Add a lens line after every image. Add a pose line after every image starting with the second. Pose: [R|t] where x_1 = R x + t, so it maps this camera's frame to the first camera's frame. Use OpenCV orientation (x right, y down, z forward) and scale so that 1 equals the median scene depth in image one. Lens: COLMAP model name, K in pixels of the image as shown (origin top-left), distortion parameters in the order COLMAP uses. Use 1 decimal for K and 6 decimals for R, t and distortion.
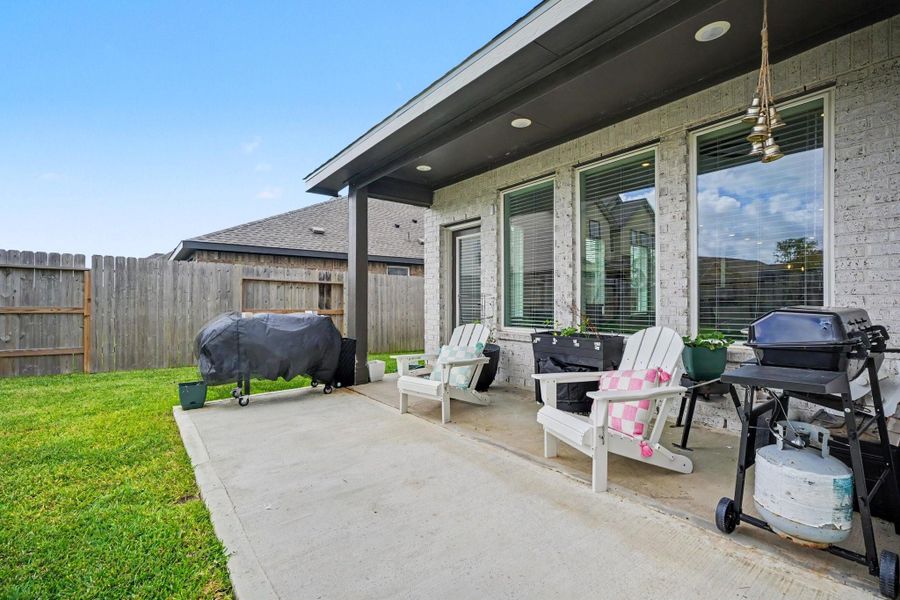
lens RADIAL K [[401.4, 0, 450.0], [0, 401.4, 295.0], [0, 0, 1]] dist [0.004242, 0.000123]
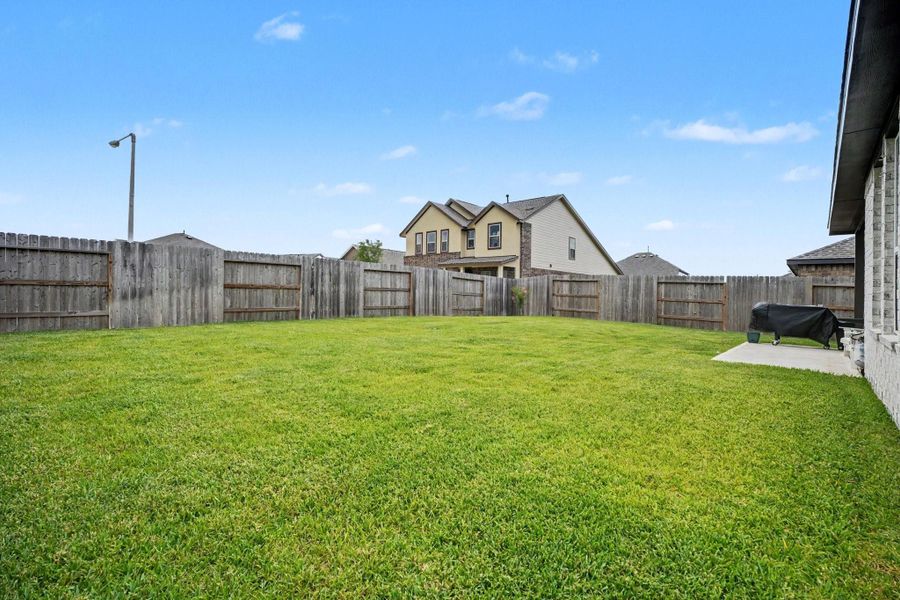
lens RADIAL K [[401.4, 0, 450.9], [0, 401.4, 292.2], [0, 0, 1]] dist [0.004242, 0.000123]
pose [[0.177217, 0.004414, -0.984162, 0.946720], [-0.010704, 0.999939, 0.002557, -0.003339], [0.984114, 0.010081, 0.177253, -0.811883]]
